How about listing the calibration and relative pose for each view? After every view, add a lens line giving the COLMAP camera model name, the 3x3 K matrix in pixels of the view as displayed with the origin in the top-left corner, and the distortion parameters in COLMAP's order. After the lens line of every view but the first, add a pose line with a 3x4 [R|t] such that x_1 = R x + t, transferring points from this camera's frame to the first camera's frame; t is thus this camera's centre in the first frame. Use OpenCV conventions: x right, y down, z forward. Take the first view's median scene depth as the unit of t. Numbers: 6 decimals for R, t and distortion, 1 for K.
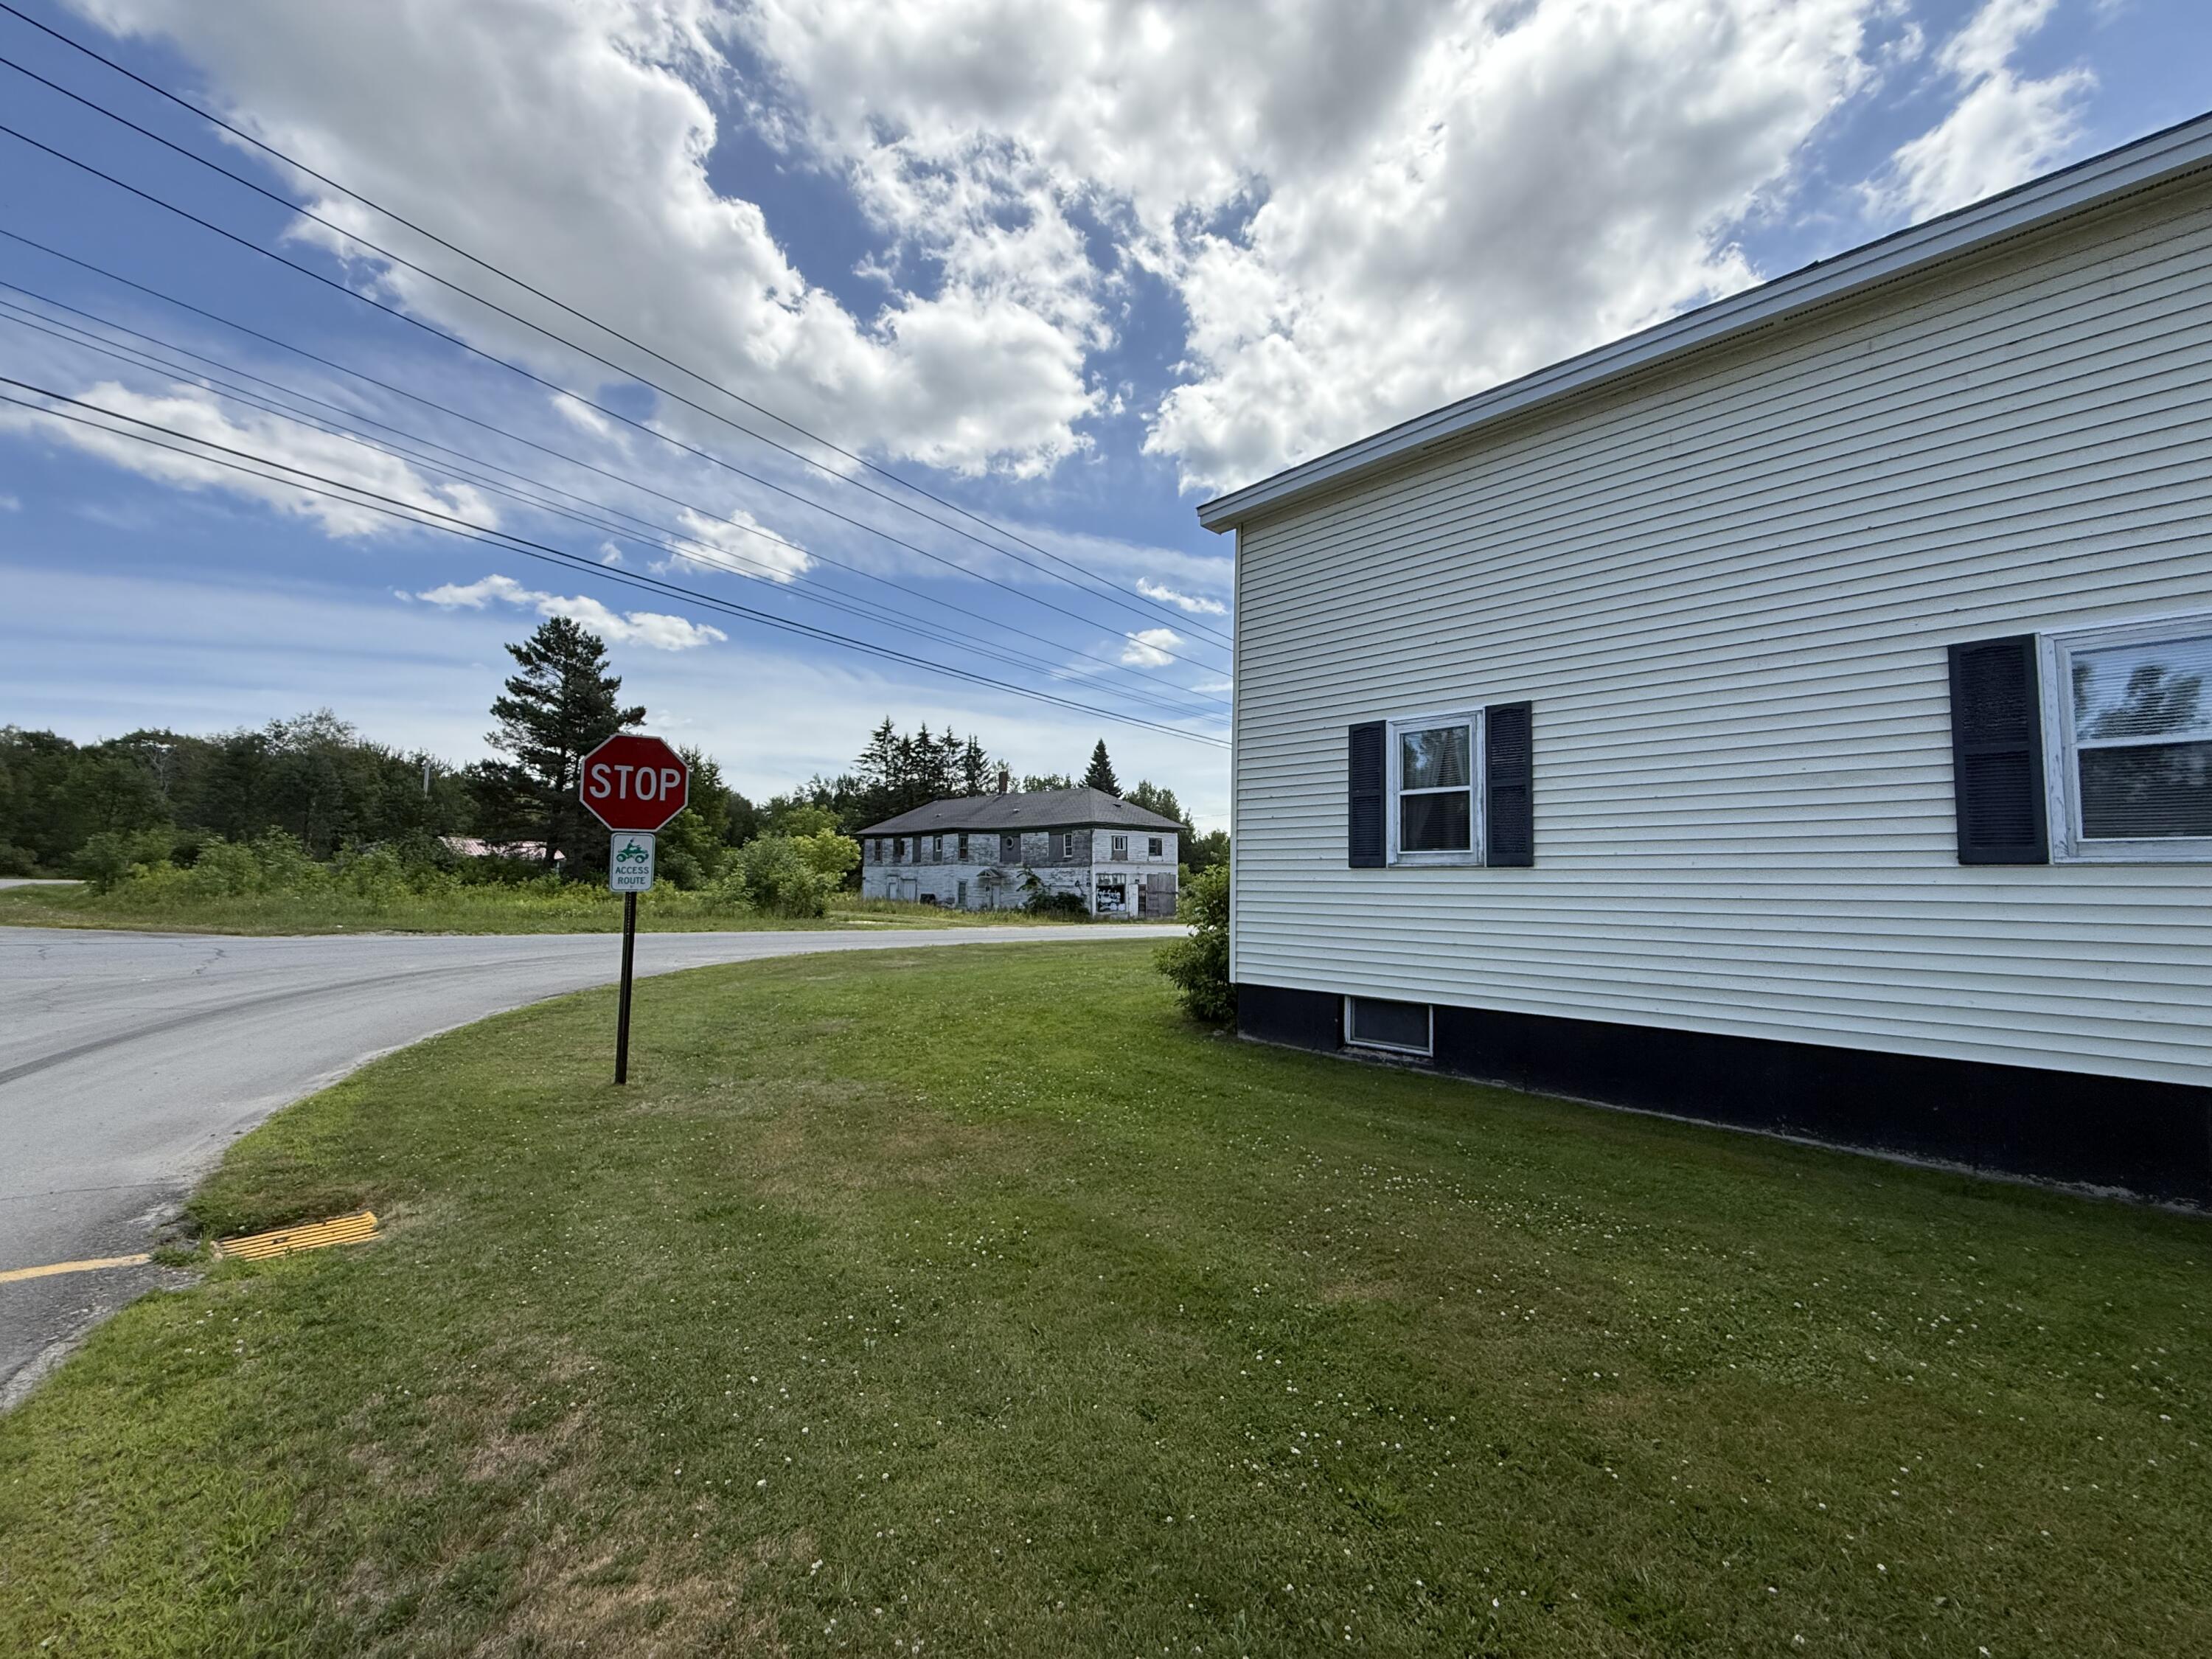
lens RADIAL K [[877.2, 0, 1106.8], [0, 877.2, 828.8], [0, 0, 1]] dist [0.002172, 0.000721]
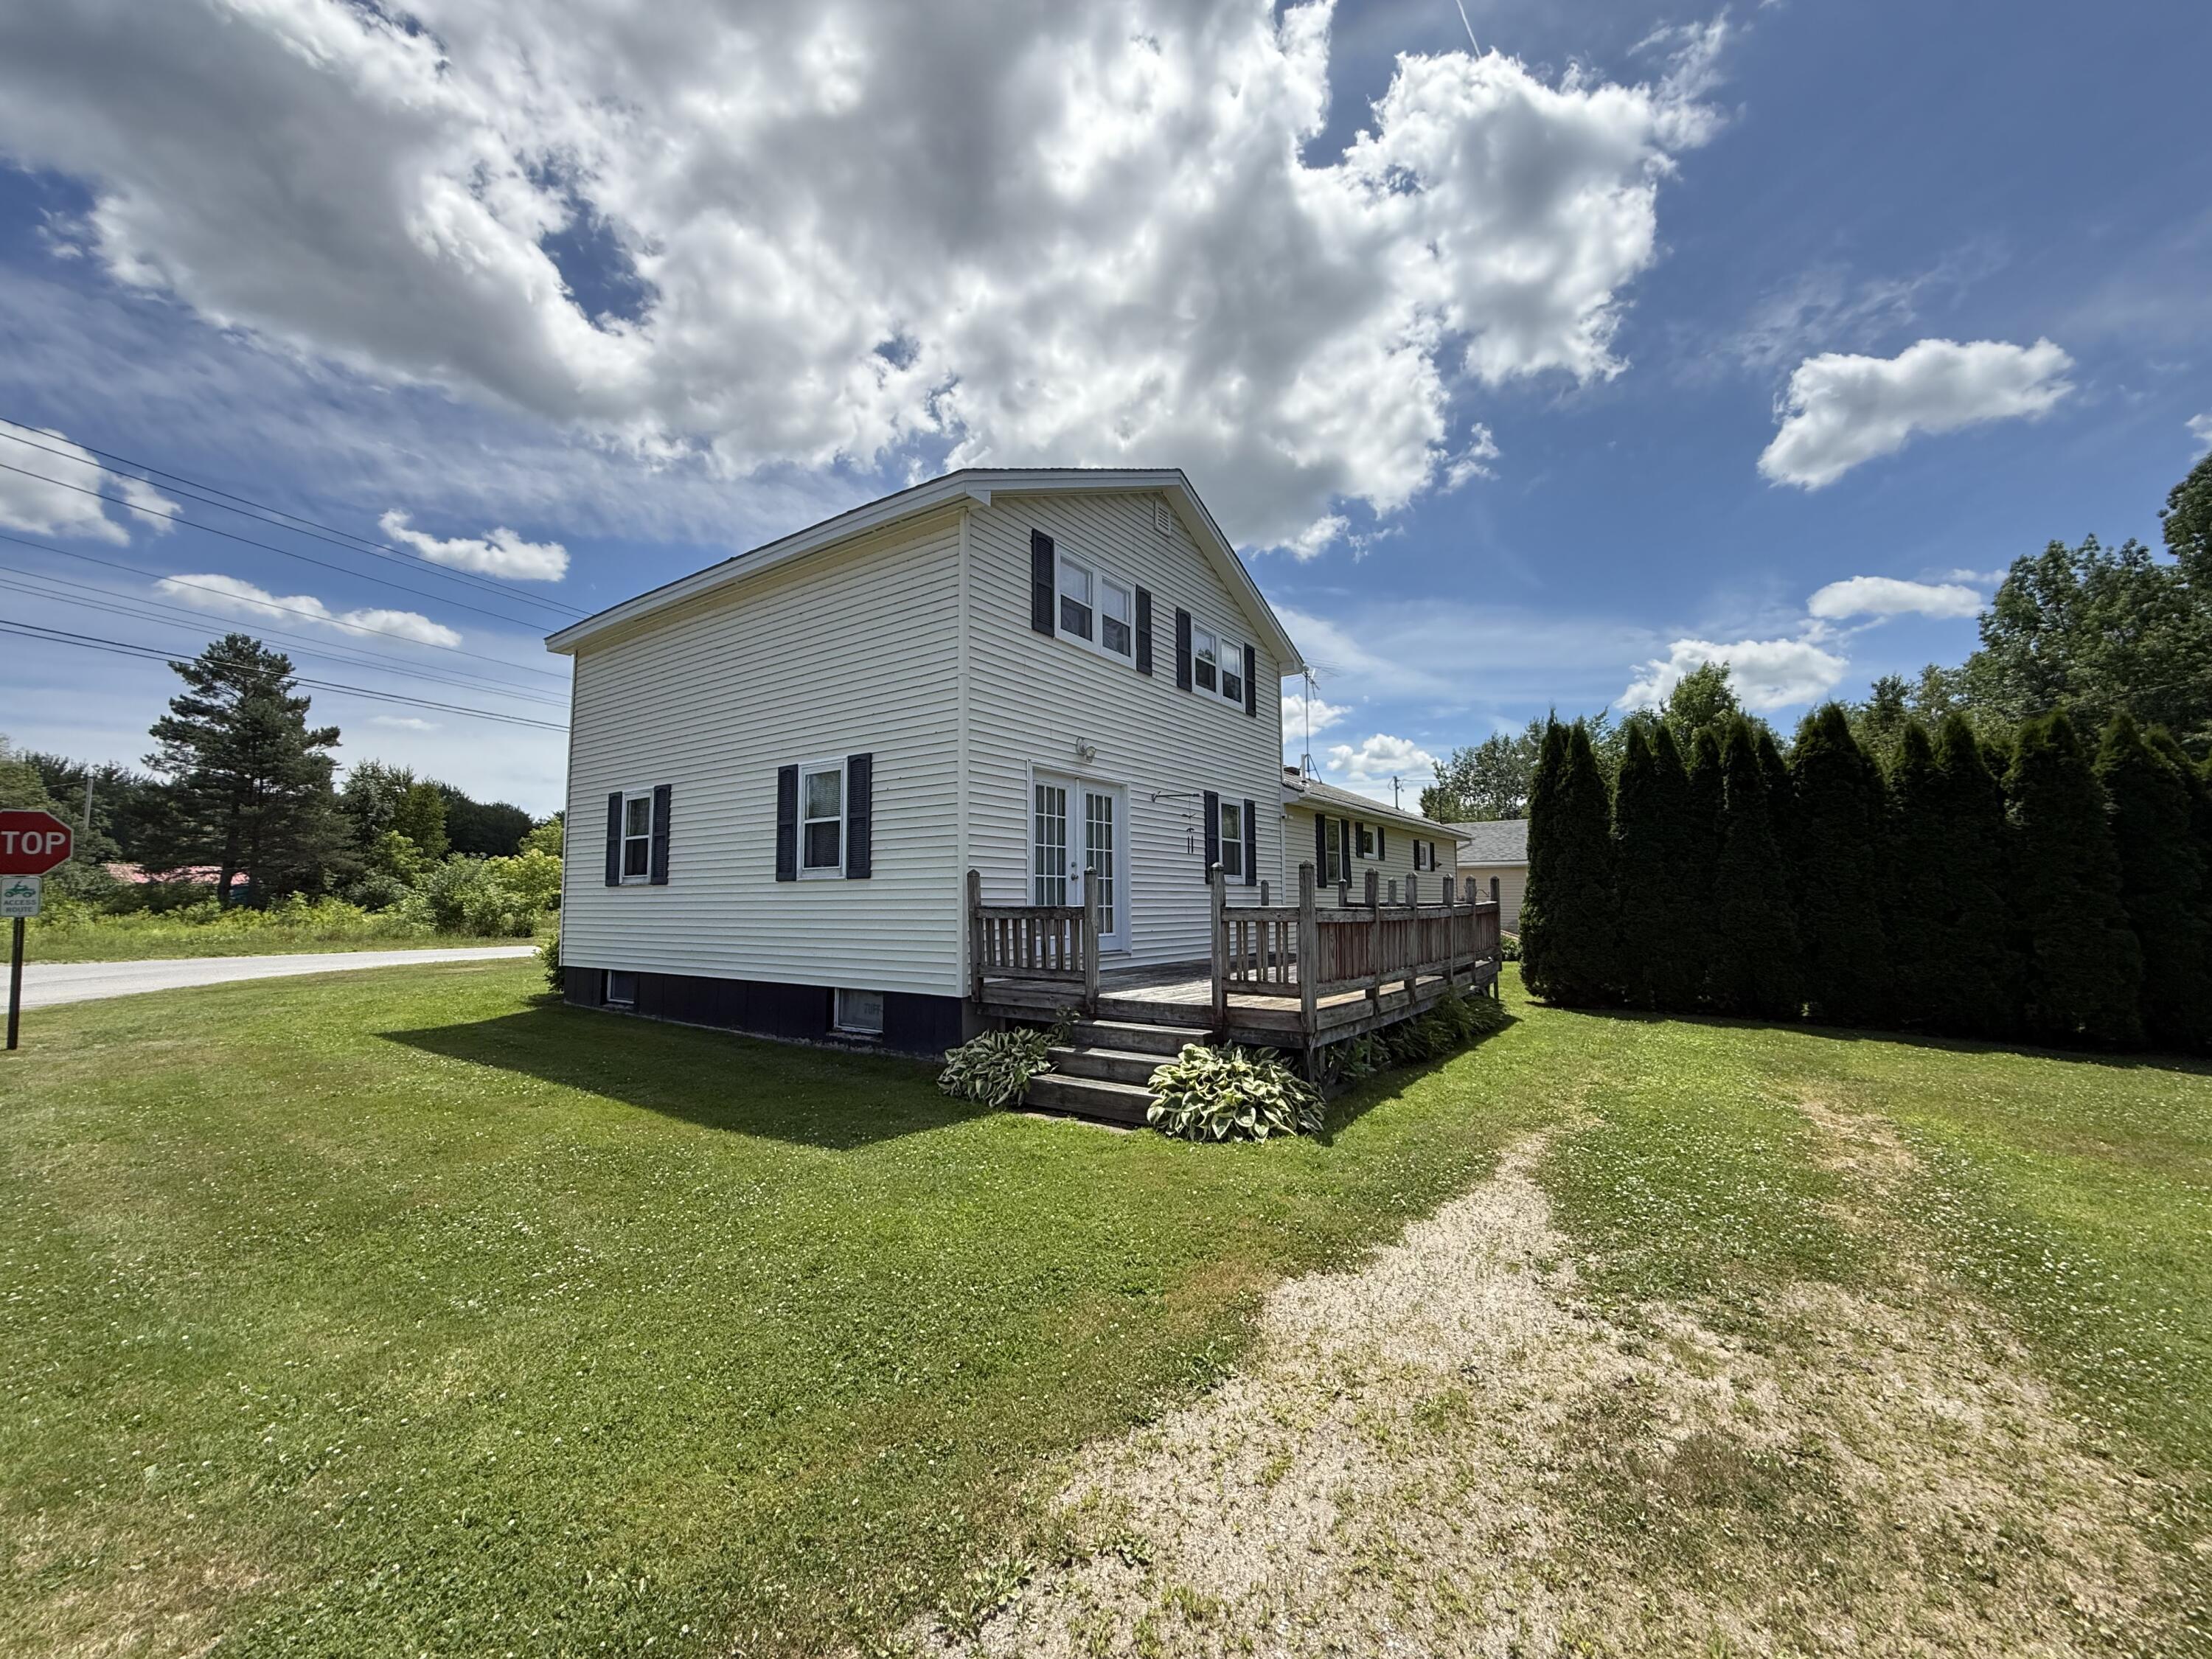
lens RADIAL K [[877.2, 0, 1104.7], [0, 877.2, 832.1], [0, 0, 1]] dist [0.002172, 0.000721]
pose [[0.985515, -0.015368, 0.168891, 0.162738], [0.015992, 0.999869, -0.002338, -0.006222], [-0.168833, 0.005005, 0.985632, -0.123043]]
